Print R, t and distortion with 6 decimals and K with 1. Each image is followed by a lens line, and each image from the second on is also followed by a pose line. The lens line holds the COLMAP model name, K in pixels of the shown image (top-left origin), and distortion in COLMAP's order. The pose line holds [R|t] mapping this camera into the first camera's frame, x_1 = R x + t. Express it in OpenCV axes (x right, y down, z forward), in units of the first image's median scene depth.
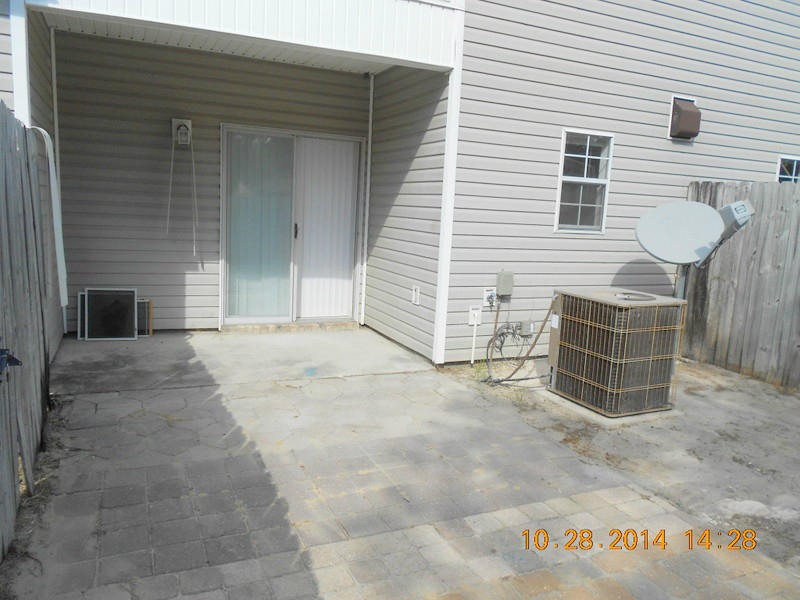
lens RADIAL K [[605.4, 0, 404.6], [0, 605.4, 303.0], [0, 0, 1]] dist [-0.025632, -0.009441]
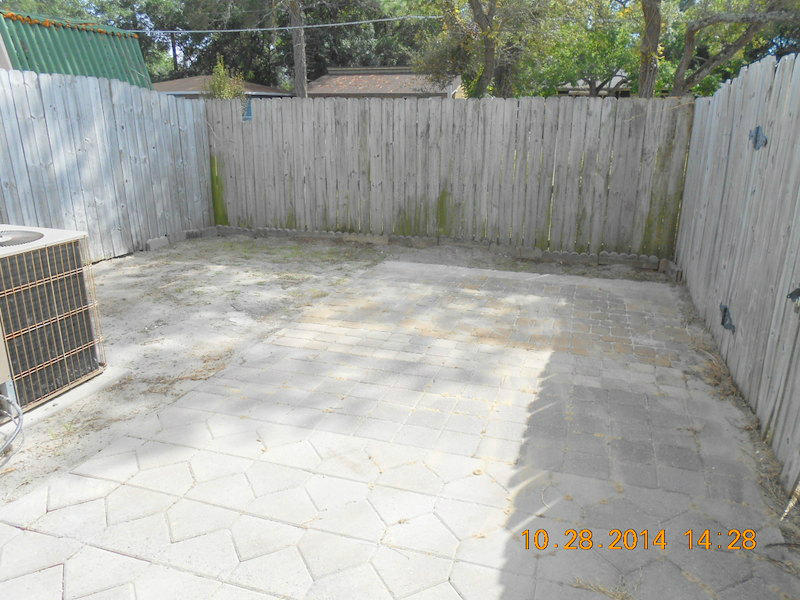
lens RADIAL K [[605.4, 0, 404.6], [0, 605.4, 303.0], [0, 0, 1]] dist [-0.025632, -0.009441]
pose [[-0.738772, -0.253775, 0.624351, -0.362783], [0.060851, 0.897497, 0.436801, -0.182290], [-0.671202, 0.360689, -0.647604, 0.972846]]
